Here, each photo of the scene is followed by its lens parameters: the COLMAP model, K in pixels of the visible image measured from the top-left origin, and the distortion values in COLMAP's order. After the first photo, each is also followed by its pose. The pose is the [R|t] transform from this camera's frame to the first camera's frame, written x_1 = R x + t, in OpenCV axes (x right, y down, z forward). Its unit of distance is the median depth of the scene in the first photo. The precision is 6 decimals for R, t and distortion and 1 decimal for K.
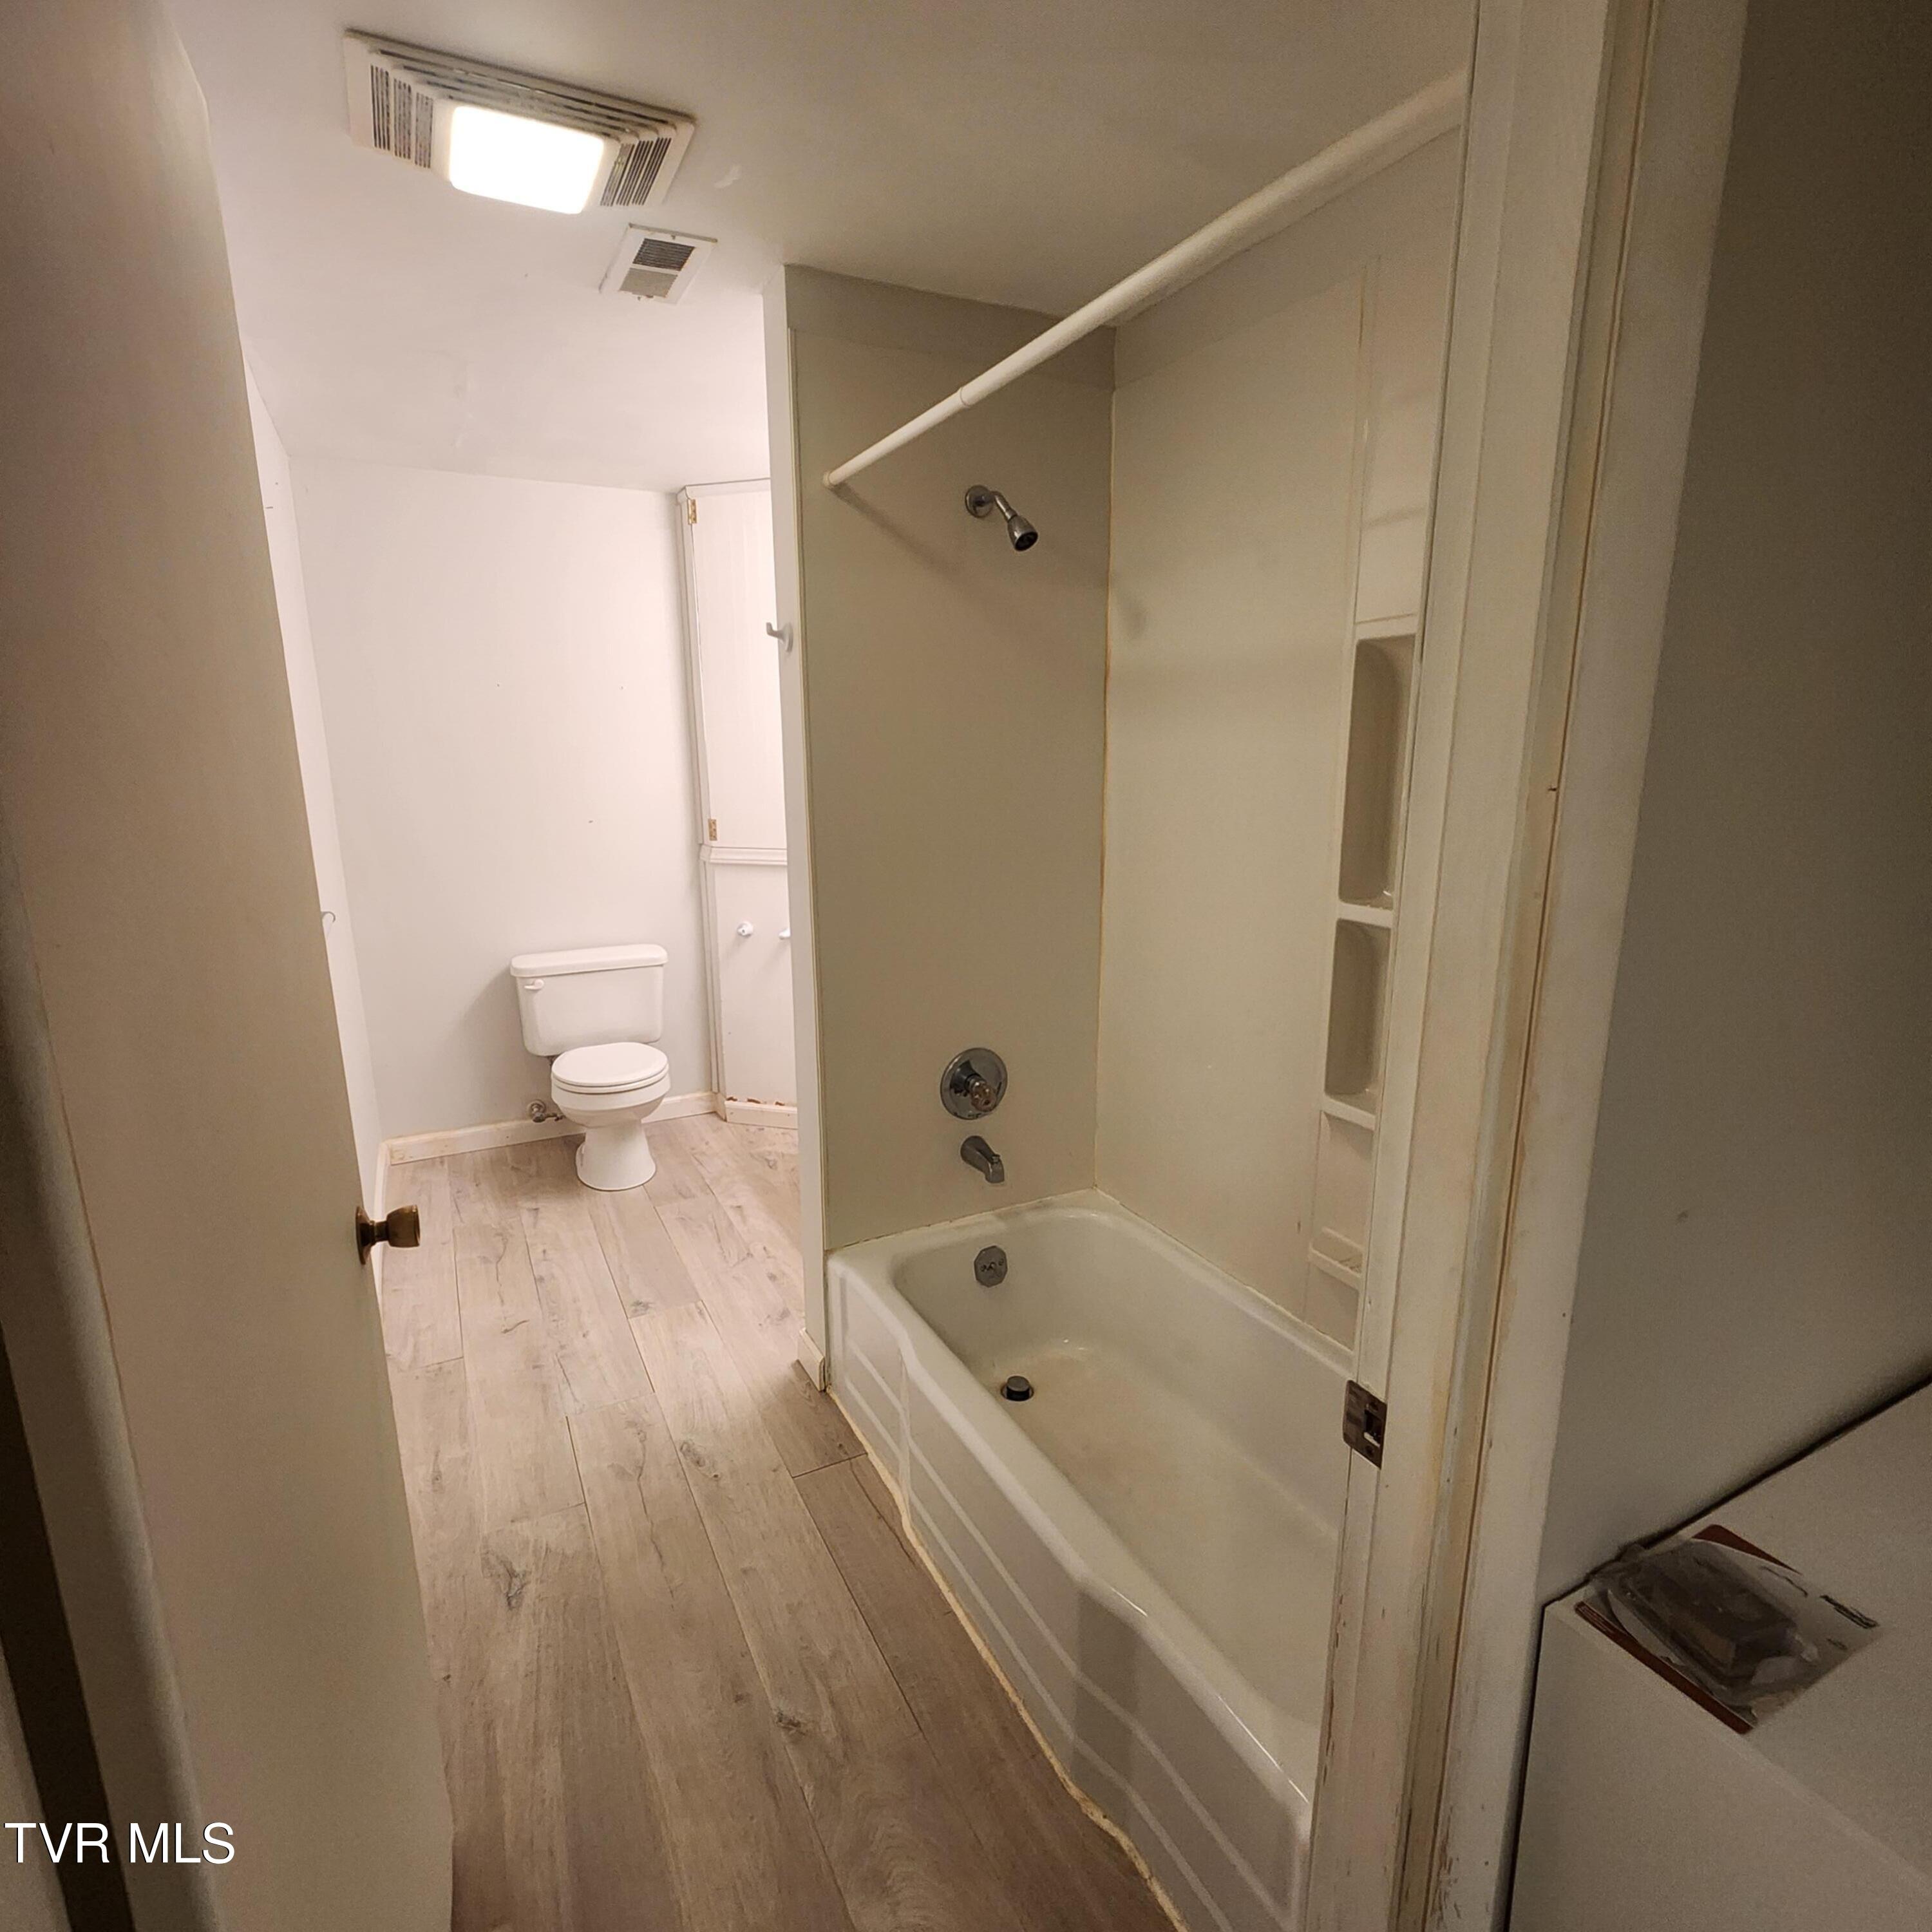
lens RADIAL K [[1059.5, 0, 966.4], [0, 1059.5, 969.3], [0, 0, 1]] dist [0.003095, -0.004005]
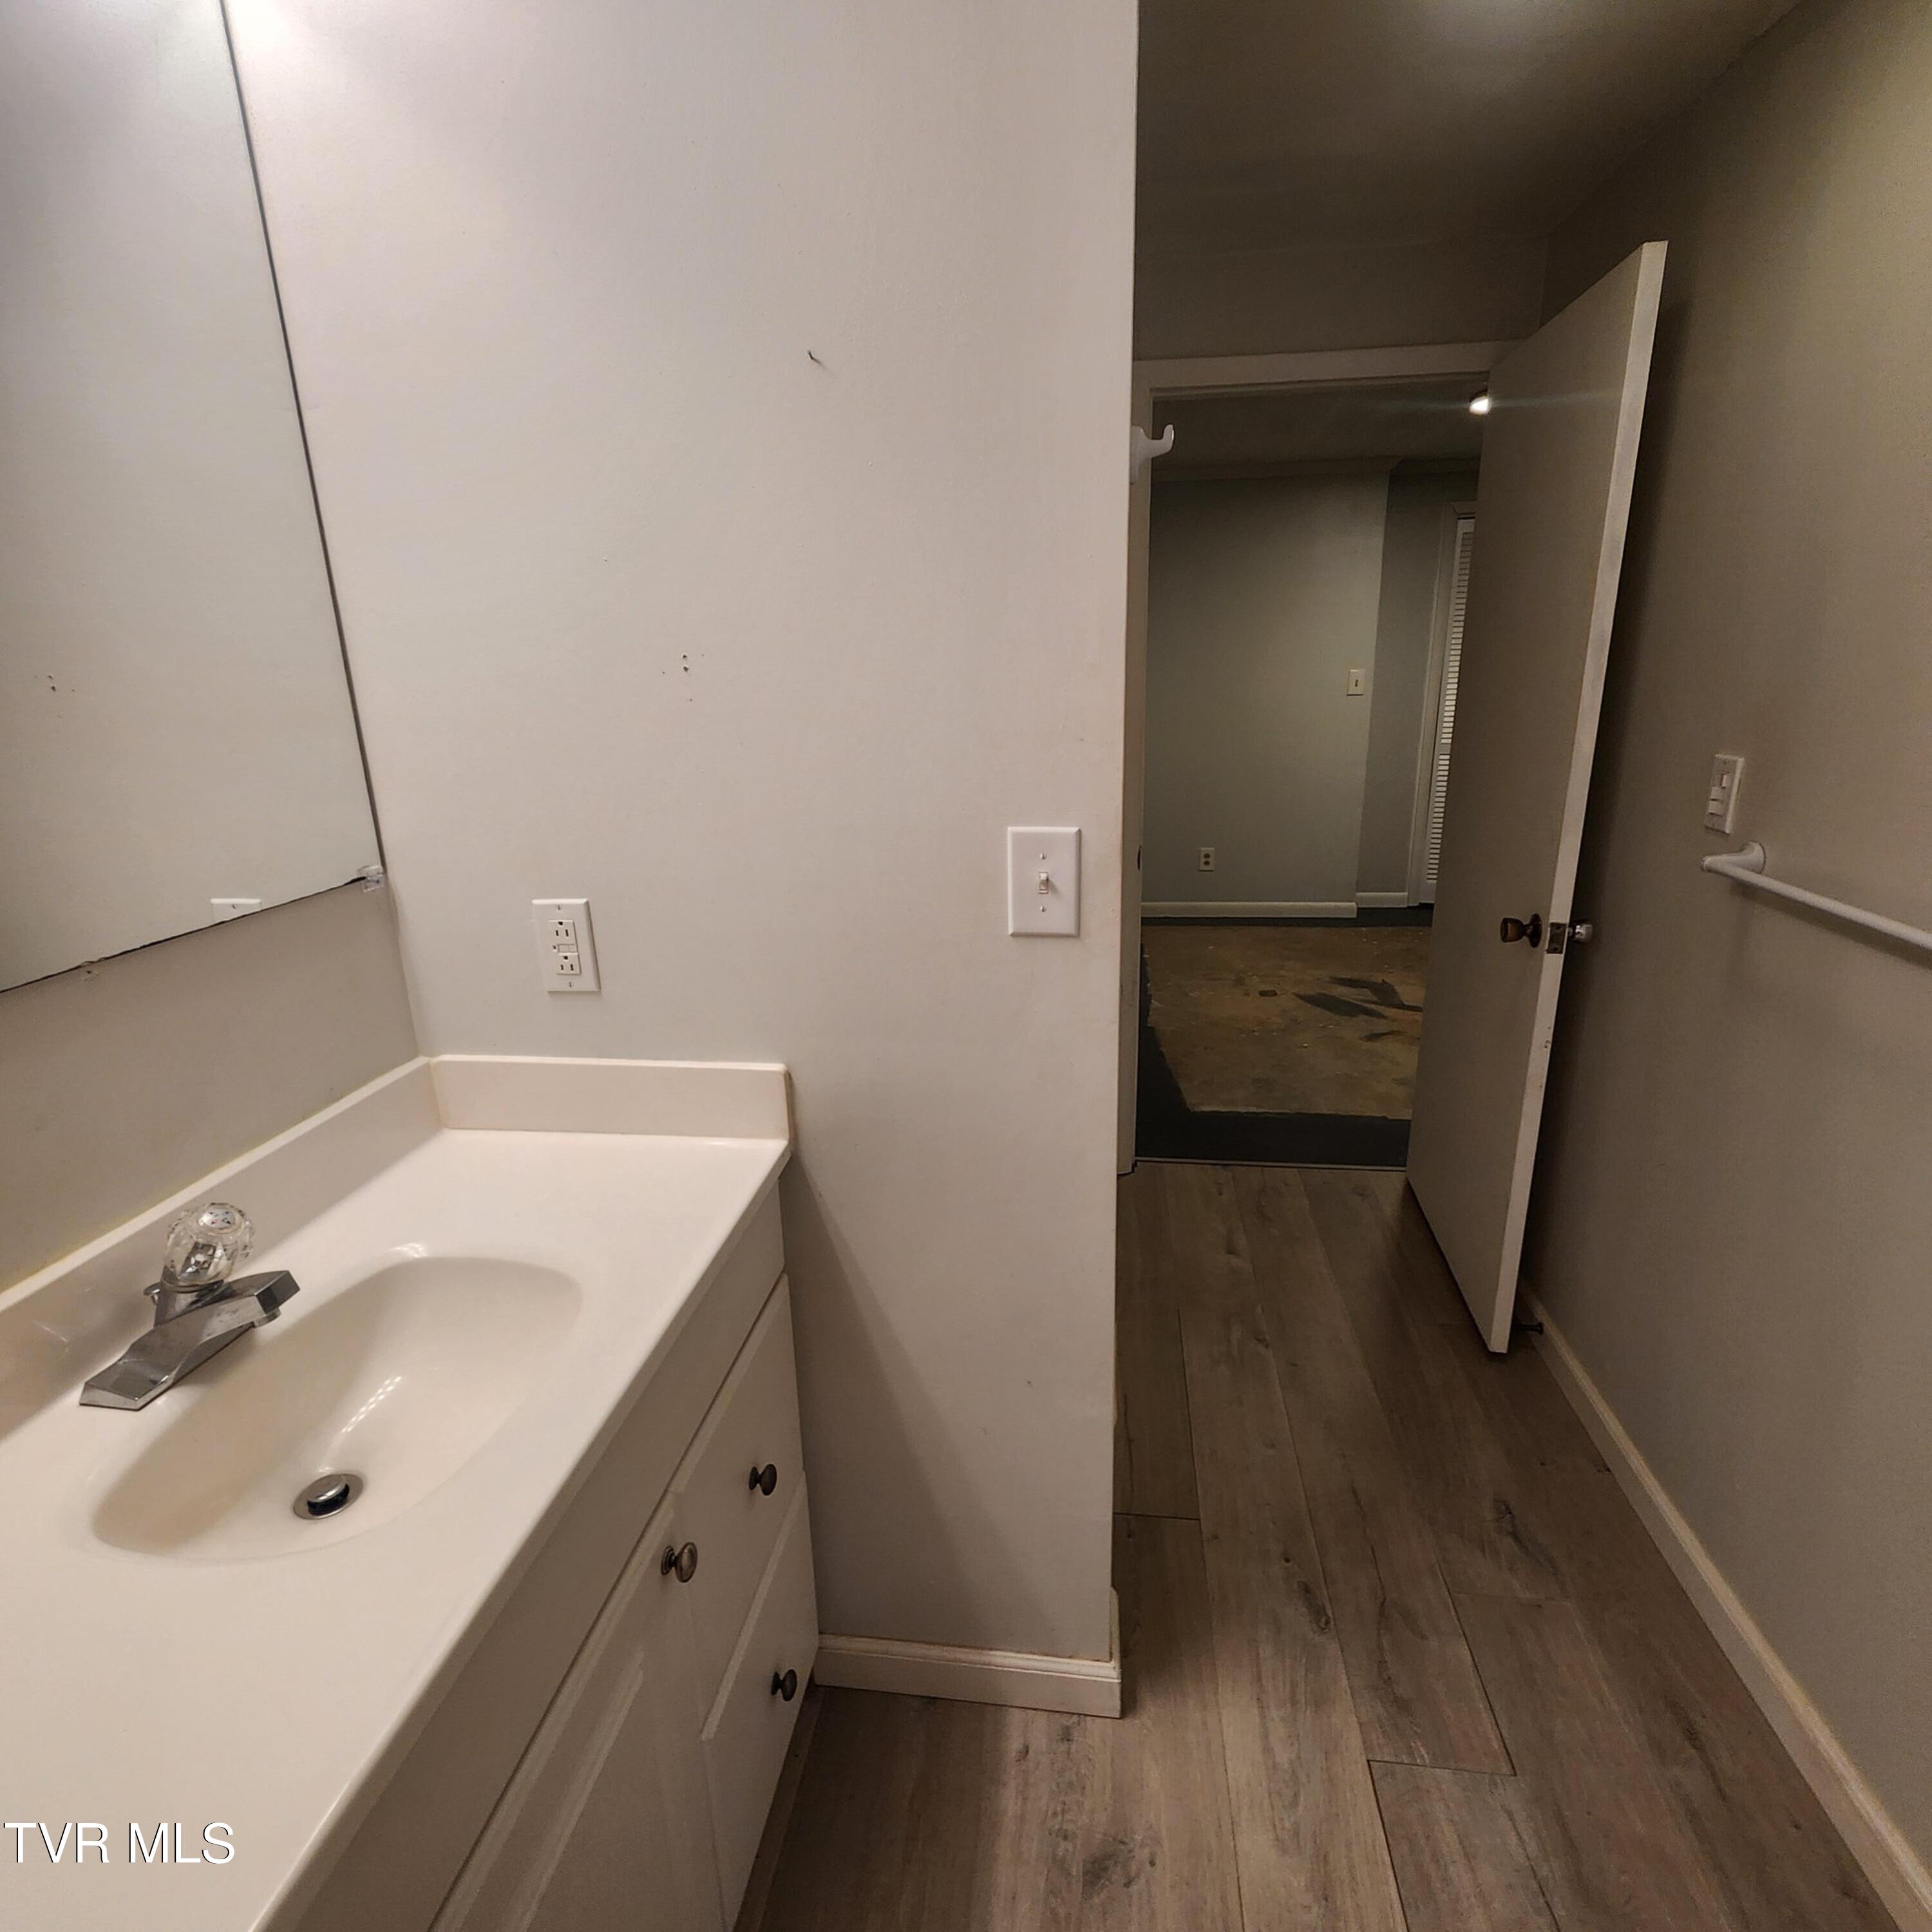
lens RADIAL K [[1059.5, 0, 965.1], [0, 1059.5, 968.7], [0, 0, 1]] dist [0.003095, -0.004005]
pose [[-0.821977, -0.134014, 0.553529, -0.429306], [0.156860, 0.881057, 0.446244, -0.335416], [-0.547494, 0.453629, -0.703187, 1.522205]]
